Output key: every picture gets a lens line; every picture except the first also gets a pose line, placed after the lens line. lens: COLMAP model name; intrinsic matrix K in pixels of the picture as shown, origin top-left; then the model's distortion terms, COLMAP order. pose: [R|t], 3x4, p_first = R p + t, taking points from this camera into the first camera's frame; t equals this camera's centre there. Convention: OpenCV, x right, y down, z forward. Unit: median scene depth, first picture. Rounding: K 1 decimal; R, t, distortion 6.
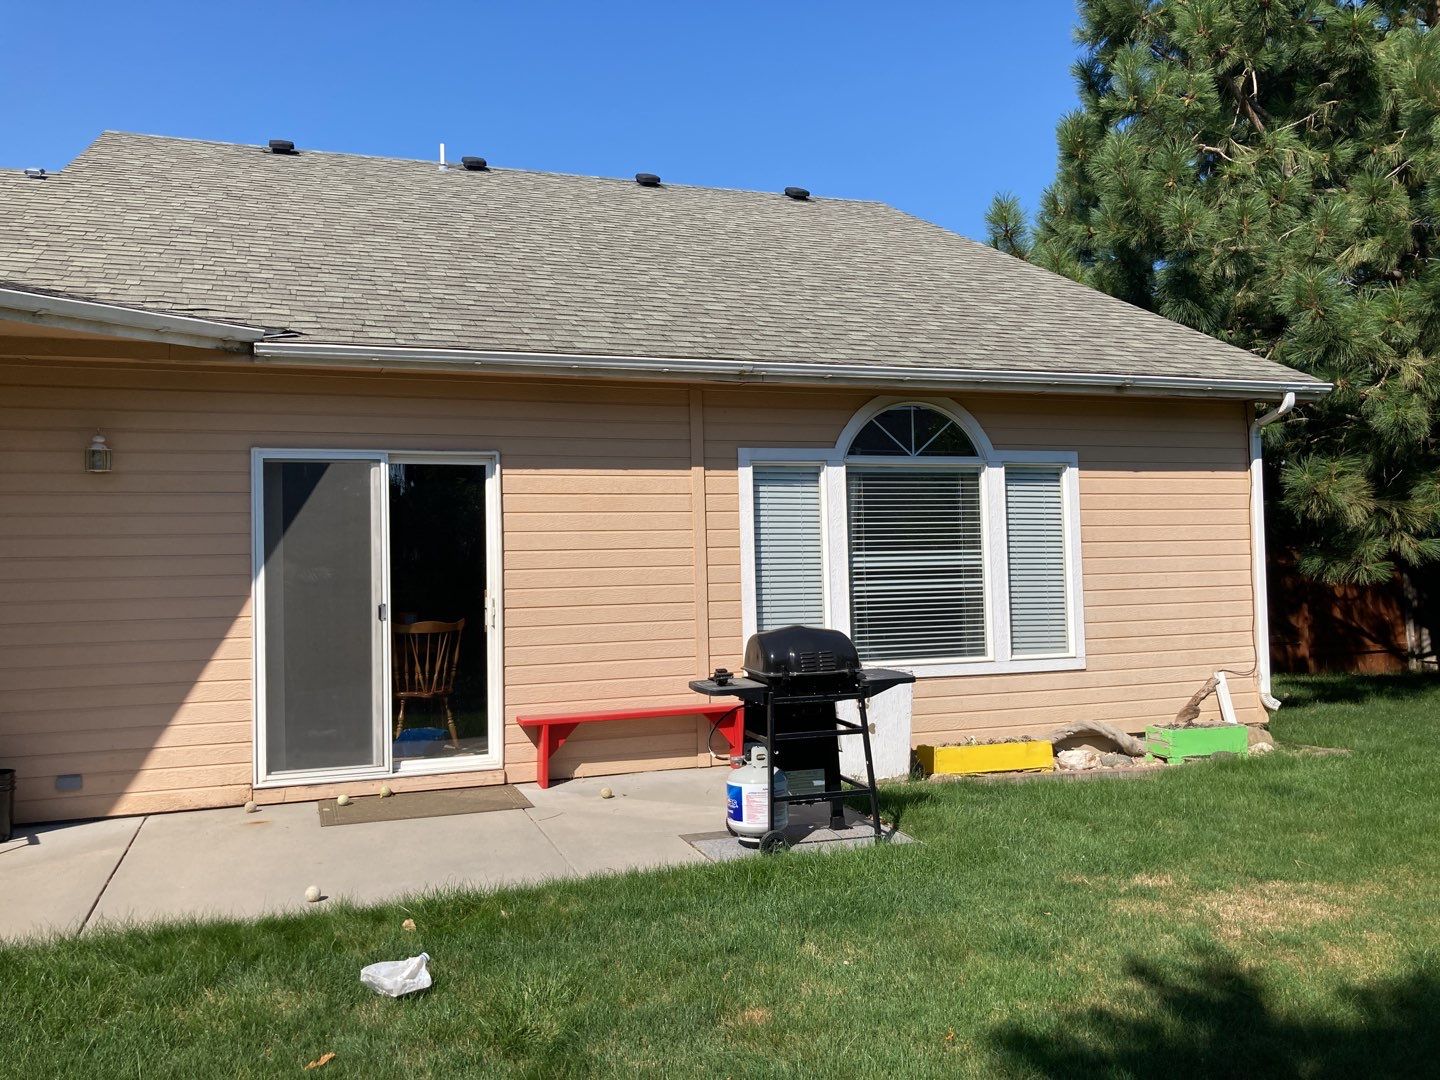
lens RADIAL K [[1148.4, 0, 698.4], [0, 1148.4, 519.0], [0, 0, 1]] dist [0.004645, -0.003016]
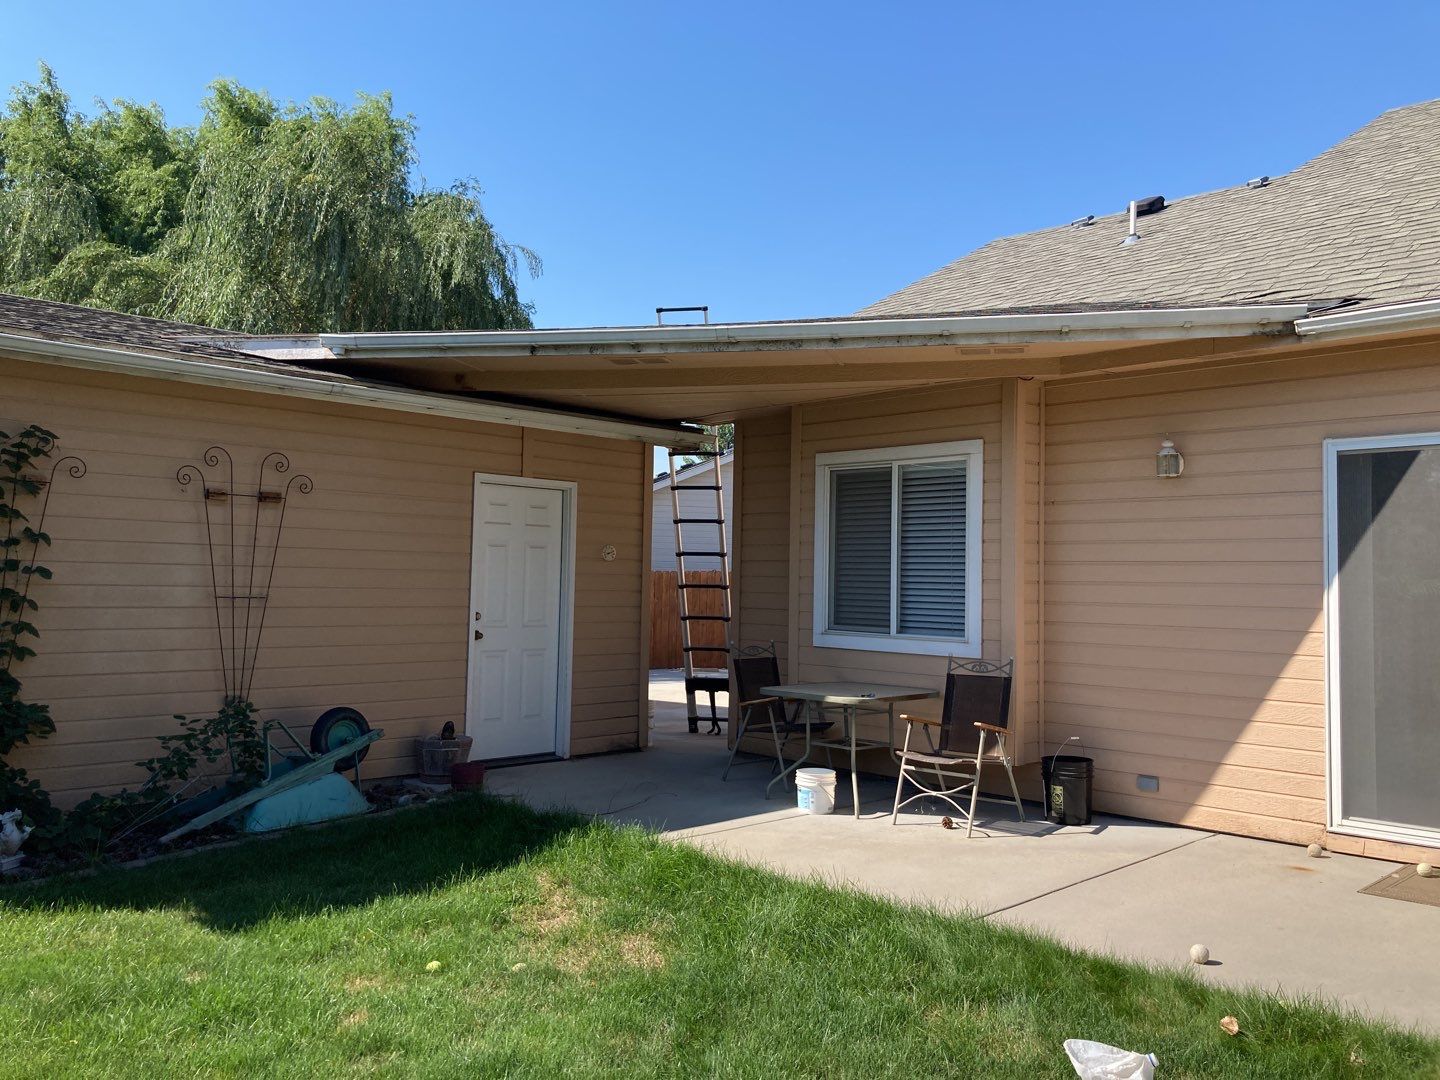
lens RADIAL K [[1148.4, 0, 698.4], [0, 1148.4, 519.0], [0, 0, 1]] dist [0.004645, -0.003016]
pose [[0.438023, -0.018400, -0.898776, 0.193444], [0.013127, 0.999815, -0.014071, 0.004528], [0.898868, -0.005635, 0.438183, 0.193758]]
